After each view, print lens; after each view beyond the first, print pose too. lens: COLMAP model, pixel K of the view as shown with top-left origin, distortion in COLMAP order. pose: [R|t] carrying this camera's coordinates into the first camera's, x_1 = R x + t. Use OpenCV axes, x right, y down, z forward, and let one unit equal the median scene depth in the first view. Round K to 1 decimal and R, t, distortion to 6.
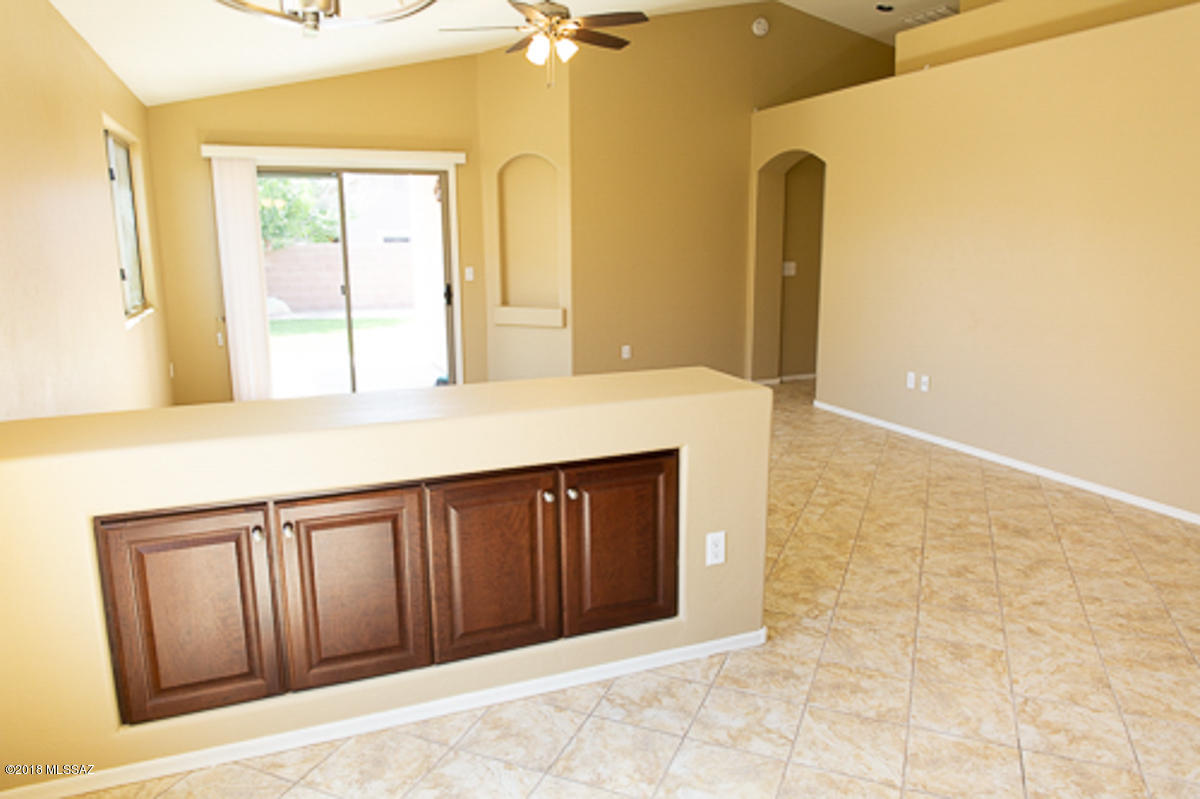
lens RADIAL K [[809.9, 0, 599.1], [0, 809.9, 394.2], [0, 0, 1]] dist [-0.002125, -0.035231]
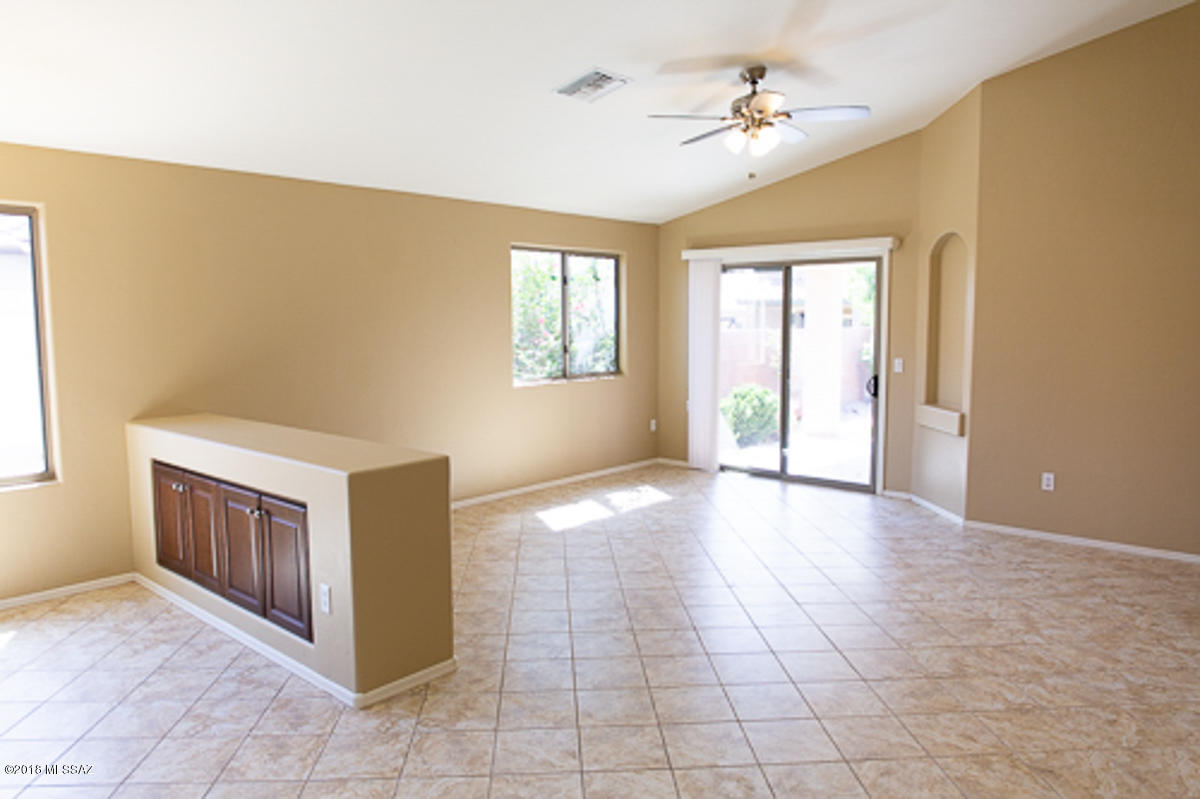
lens RADIAL K [[809.9, 0, 599.1], [0, 809.9, 394.2], [0, 0, 1]] dist [-0.002125, -0.035231]
pose [[0.446840, 0.090876, -0.889986, 0.590008], [-0.173879, 0.984678, 0.013244, -0.081456], [0.877554, 0.148832, 0.455795, 0.339431]]
